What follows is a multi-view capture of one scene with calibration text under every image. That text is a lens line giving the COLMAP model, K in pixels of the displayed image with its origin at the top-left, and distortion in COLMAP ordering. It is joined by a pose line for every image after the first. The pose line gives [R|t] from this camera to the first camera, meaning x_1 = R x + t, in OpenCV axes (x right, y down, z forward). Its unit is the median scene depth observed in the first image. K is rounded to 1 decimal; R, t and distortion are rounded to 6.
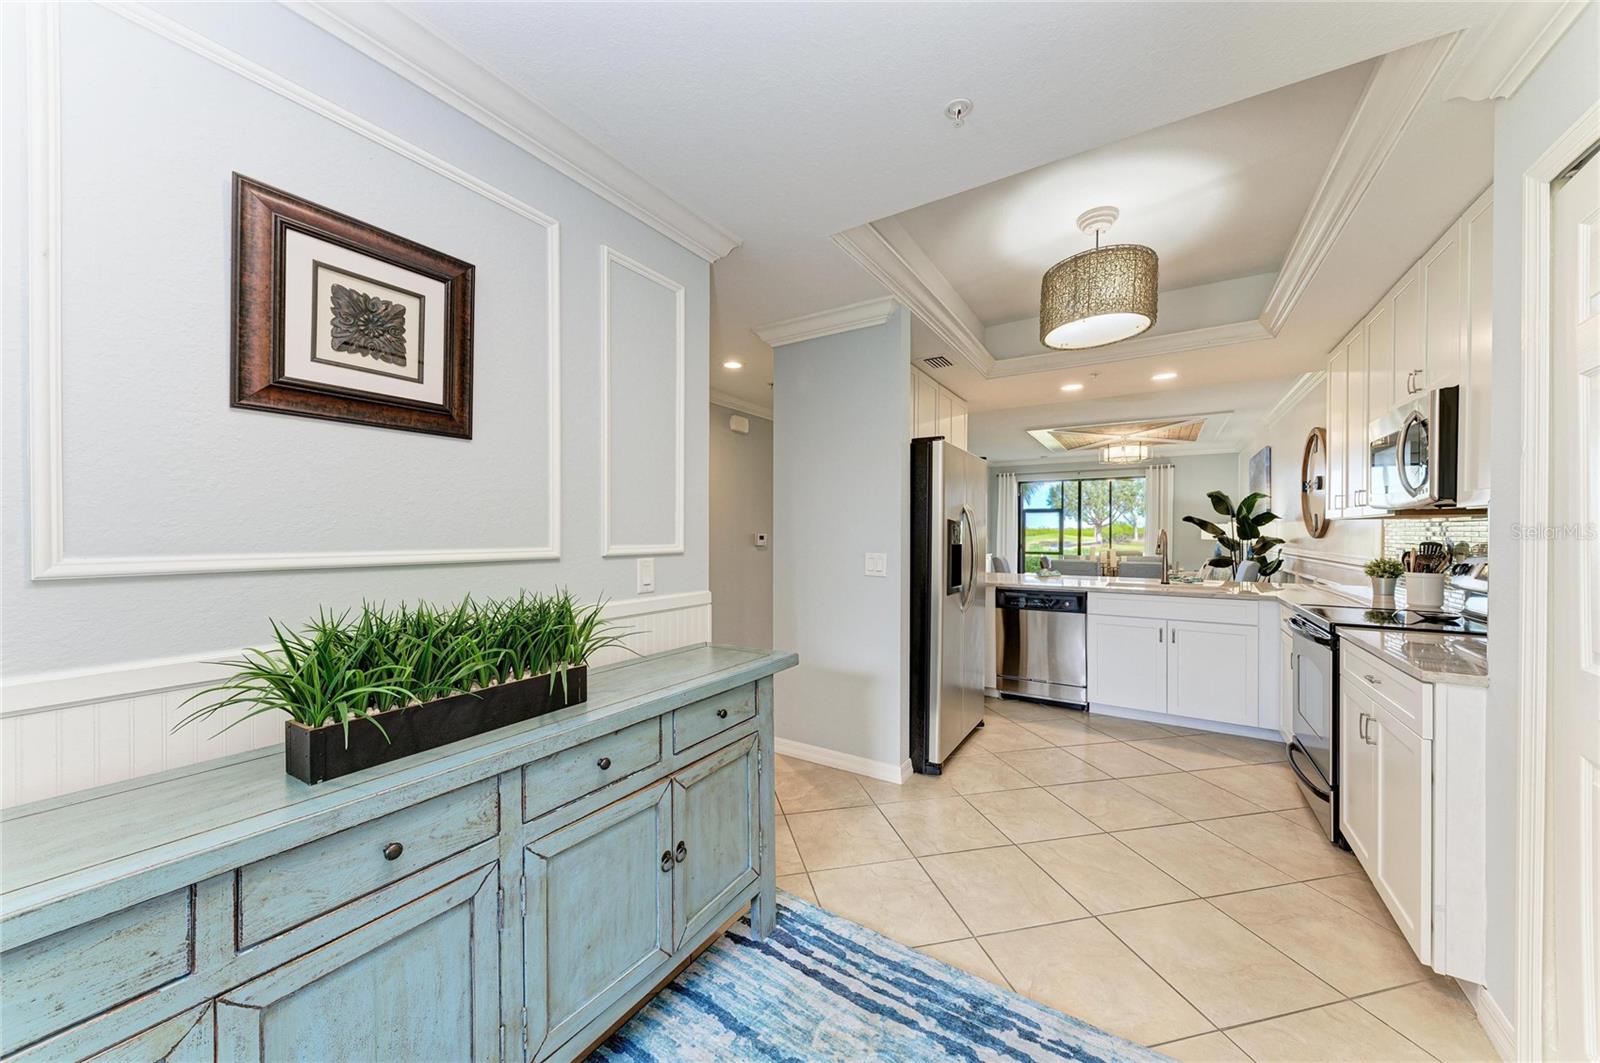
lens RADIAL K [[560.9, 0, 801.9], [0, 560.9, 537.6], [0, 0, 1]] dist [0.025468, -0.008243]
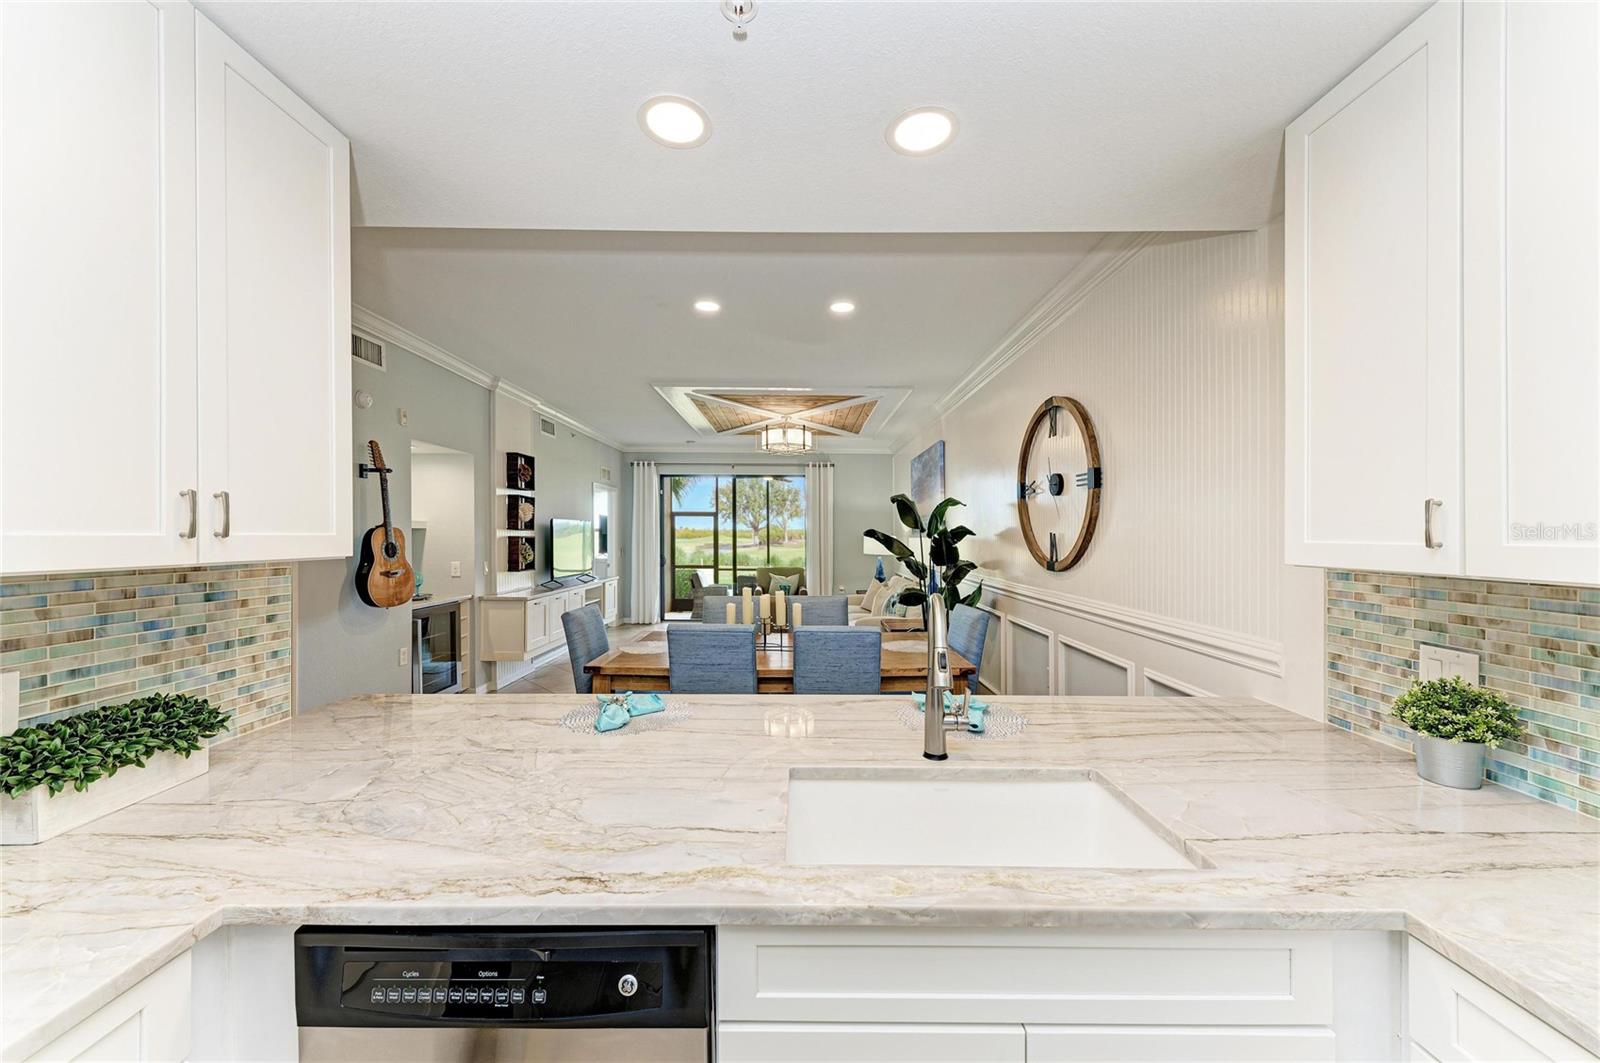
lens RADIAL K [[579.6, 0, 800.3], [0, 579.6, 496.2], [0, 0, 1]] dist [-0.000069, 0.000011]
pose [[0.846948, 0.037461, 0.530355, 0.238983], [0.001052, 0.997395, -0.072129, -0.027358], [-0.531675, 0.061647, 0.844702, 0.452246]]
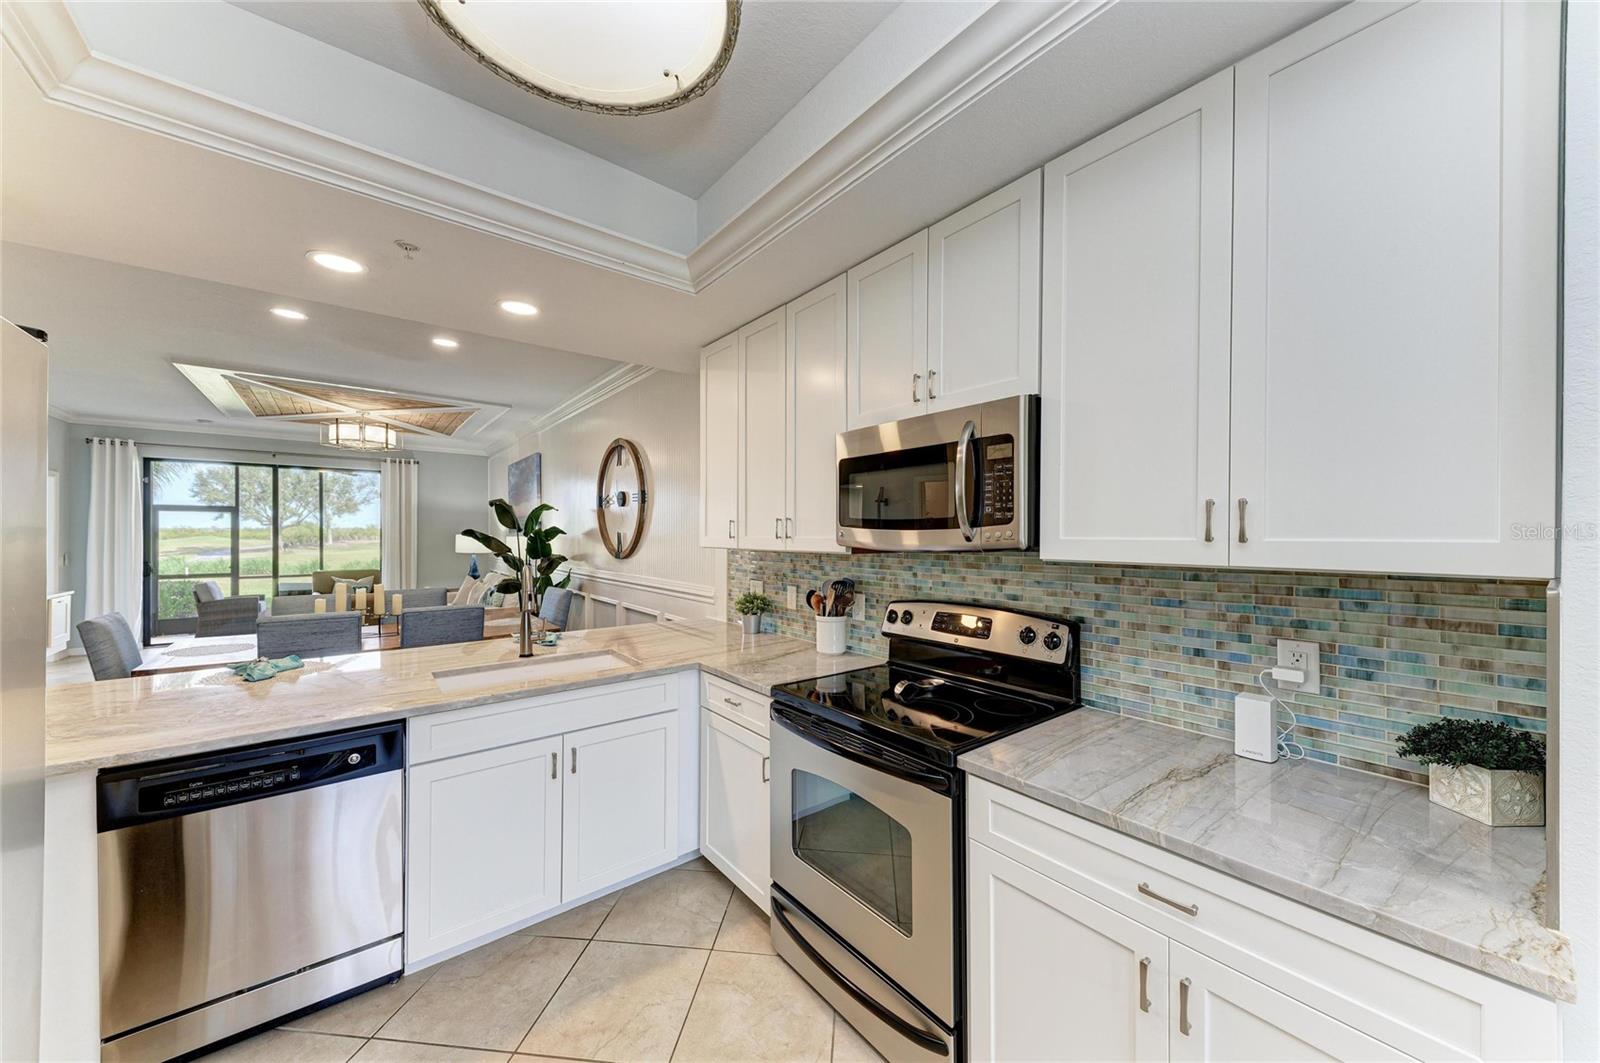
lens RADIAL K [[560.9, 0, 801.9], [0, 560.9, 537.6], [0, 0, 1]] dist [0.025468, -0.008243]
pose [[0.333093, -0.007549, 0.942864, 0.105279], [0.008286, 0.999953, 0.005079, -0.026753], [-0.942858, 0.006121, 0.333139, 0.312674]]
